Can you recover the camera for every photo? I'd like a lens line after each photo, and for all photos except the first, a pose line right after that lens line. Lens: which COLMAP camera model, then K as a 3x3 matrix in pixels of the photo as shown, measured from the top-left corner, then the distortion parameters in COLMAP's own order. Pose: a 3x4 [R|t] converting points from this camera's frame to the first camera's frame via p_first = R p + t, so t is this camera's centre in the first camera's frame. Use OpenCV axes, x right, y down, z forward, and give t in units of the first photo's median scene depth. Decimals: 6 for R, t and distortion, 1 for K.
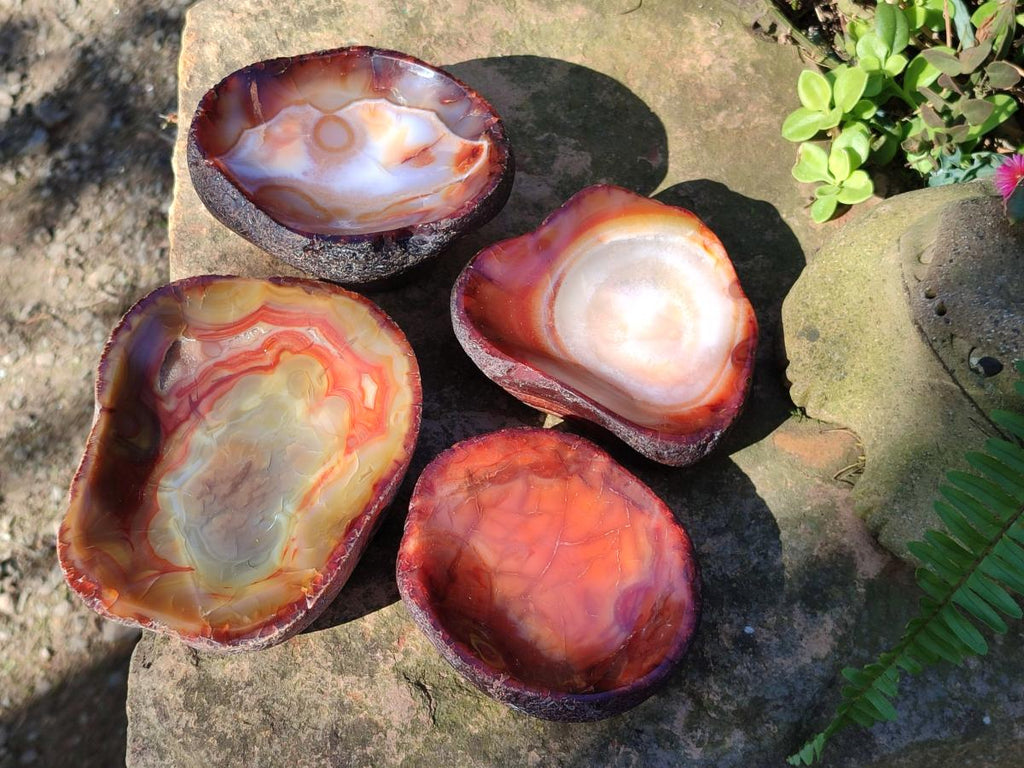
lens RADIAL K [[1583.8, 0, 505.5], [0, 1583.8, 383.7], [0, 0, 1]] dist [0.367780, -2.792254]
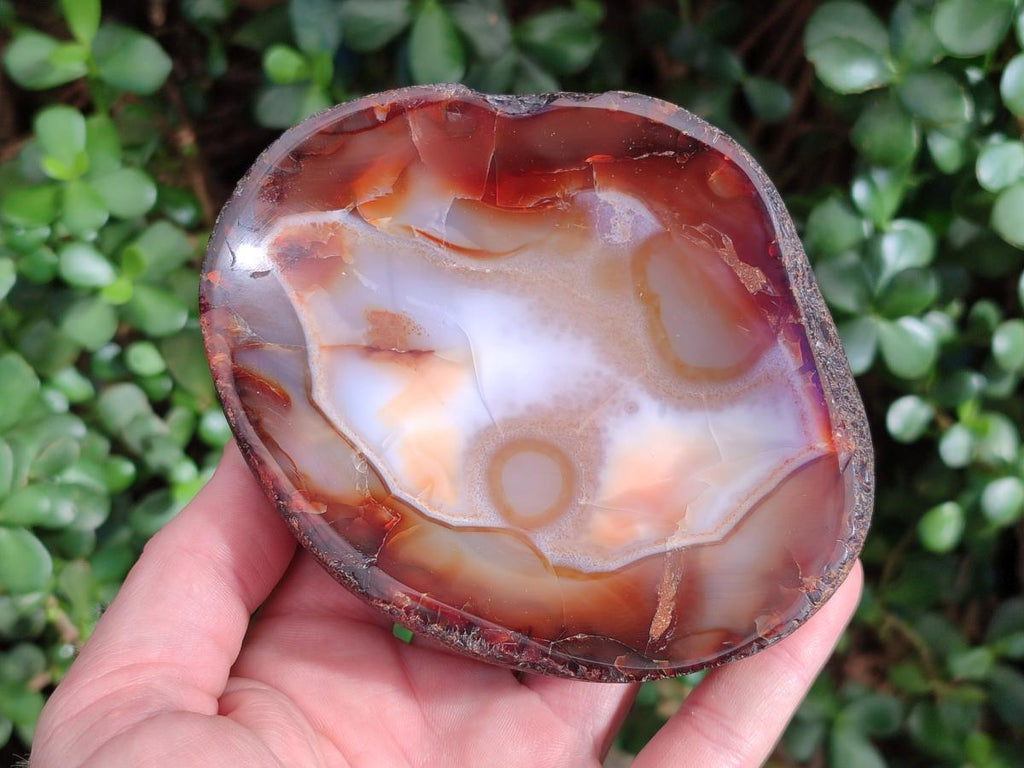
lens RADIAL K [[1583.8, 0, 505.5], [0, 1583.8, 383.7], [0, 0, 1]] dist [0.367780, -2.792254]
pose [[-0.881618, -0.452177, 0.135225, -0.149961], [0.410416, -0.593034, 0.692726, -0.452522], [-0.233042, 0.666218, 0.708410, 0.675909]]
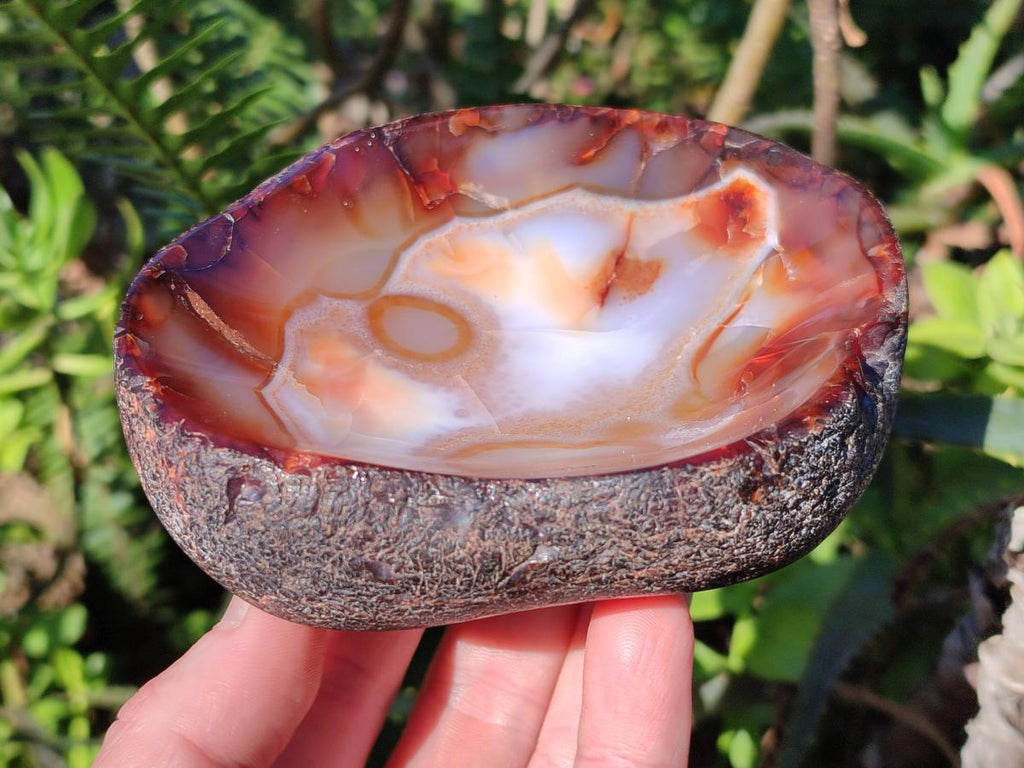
lens RADIAL K [[1583.8, 0, 505.5], [0, 1583.8, 383.7], [0, 0, 1]] dist [0.367780, -2.792254]
pose [[0.728031, -0.410795, 0.548834, -0.315496], [0.566324, 0.811540, -0.143804, -0.077298], [-0.386327, 0.415512, 0.823469, 0.680965]]
